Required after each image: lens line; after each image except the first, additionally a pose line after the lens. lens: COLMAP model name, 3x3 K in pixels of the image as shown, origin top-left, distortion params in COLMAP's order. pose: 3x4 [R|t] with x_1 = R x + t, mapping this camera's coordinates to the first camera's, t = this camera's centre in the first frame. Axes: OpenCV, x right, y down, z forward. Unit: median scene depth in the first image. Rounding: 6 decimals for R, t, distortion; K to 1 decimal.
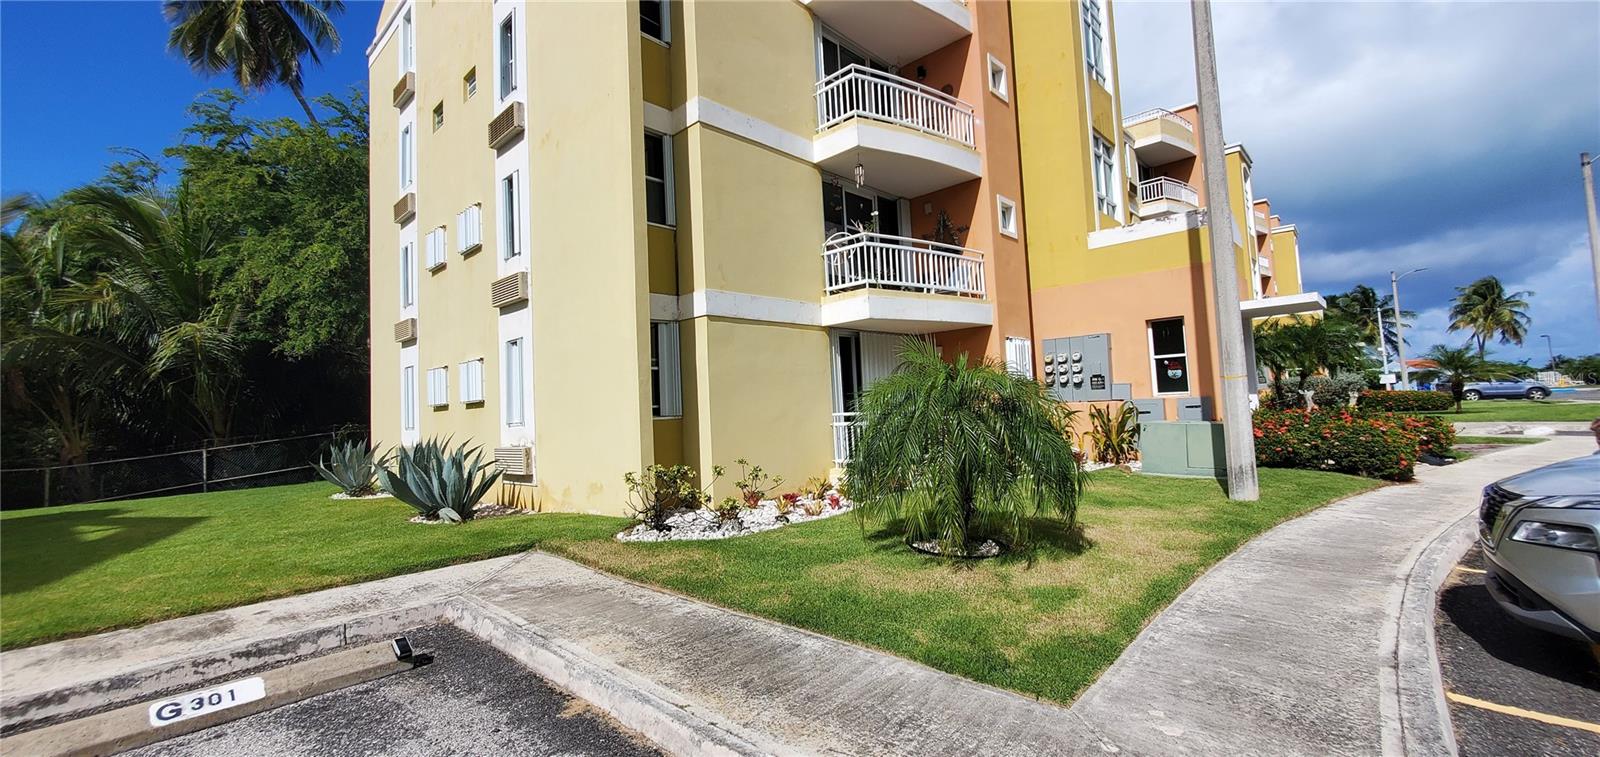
lens RADIAL K [[592.0, 0, 768.5], [0, 592.0, 378.9], [0, 0, 1]] dist [0.000034, 0.000017]
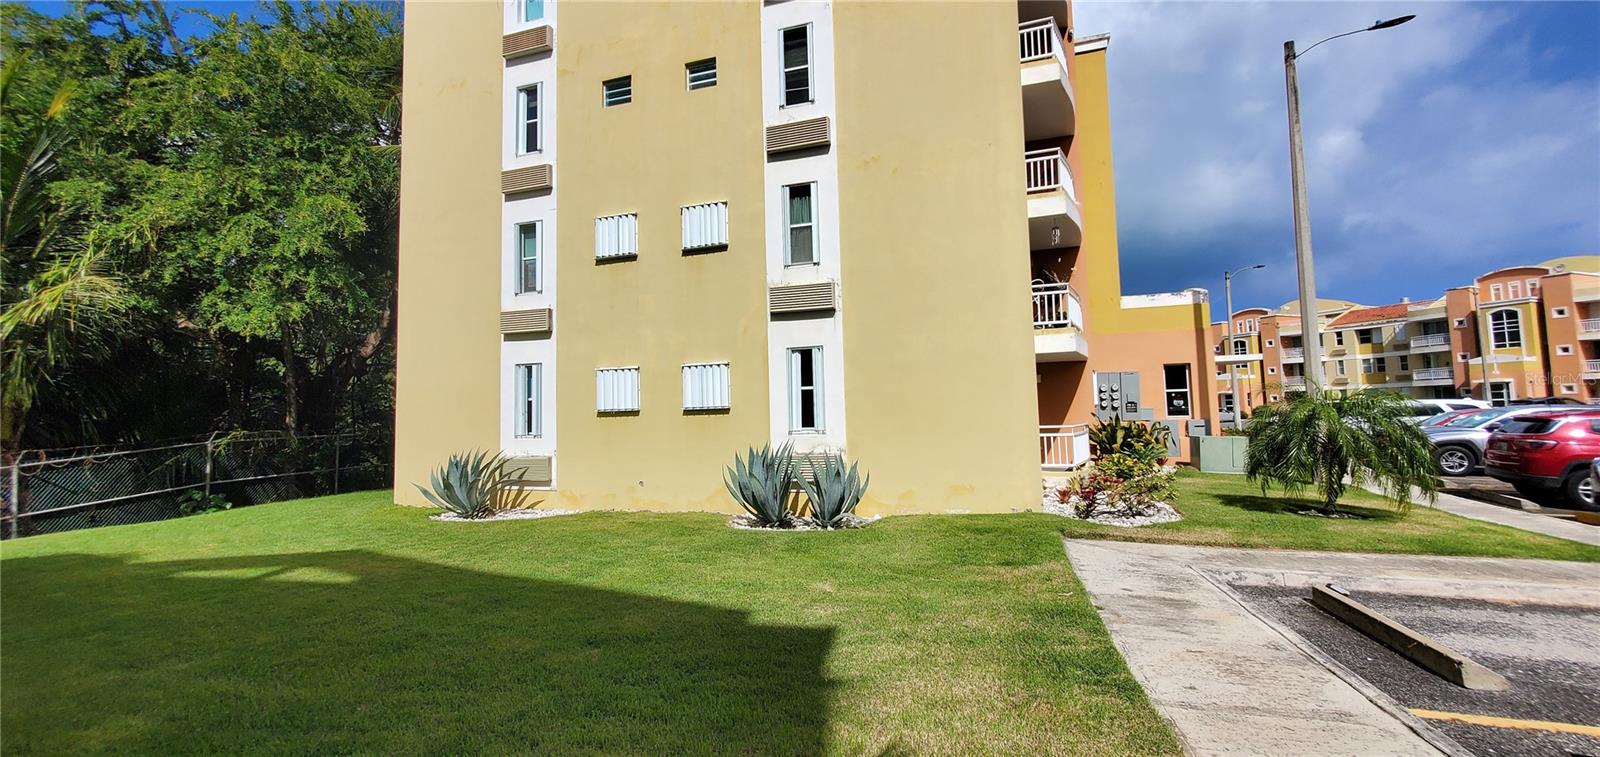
lens RADIAL K [[592.0, 0, 768.5], [0, 592.0, 378.9], [0, 0, 1]] dist [0.000034, 0.000017]
pose [[0.913869, 0.049211, 0.403016, -0.786177], [-0.039313, 0.998688, -0.032802, 0.018568], [-0.404102, 0.014133, 0.914605, 0.097194]]
